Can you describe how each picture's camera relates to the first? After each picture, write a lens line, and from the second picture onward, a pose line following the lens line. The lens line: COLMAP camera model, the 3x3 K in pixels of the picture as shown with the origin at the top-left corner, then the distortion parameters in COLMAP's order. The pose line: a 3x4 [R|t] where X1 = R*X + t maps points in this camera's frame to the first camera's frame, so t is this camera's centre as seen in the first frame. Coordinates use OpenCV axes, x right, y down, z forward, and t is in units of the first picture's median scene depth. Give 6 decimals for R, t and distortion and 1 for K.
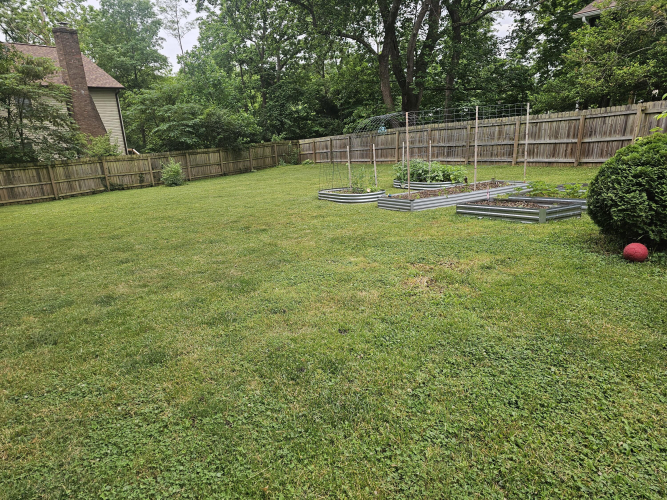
lens RADIAL K [[442.2, 0, 333.4], [0, 442.2, 249.3], [0, 0, 1]] dist [0.047176, -0.035726]
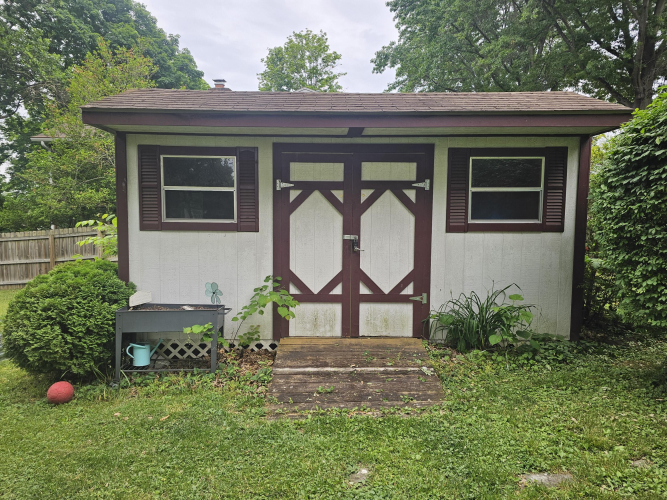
lens RADIAL K [[442.2, 0, 334.5], [0, 442.2, 250.6], [0, 0, 1]] dist [0.047176, -0.035726]
pose [[0.524722, -0.021927, 0.850991, 0.205868], [0.231910, 0.965539, -0.118117, -0.033849], [-0.819076, 0.259332, 0.511725, 0.023961]]
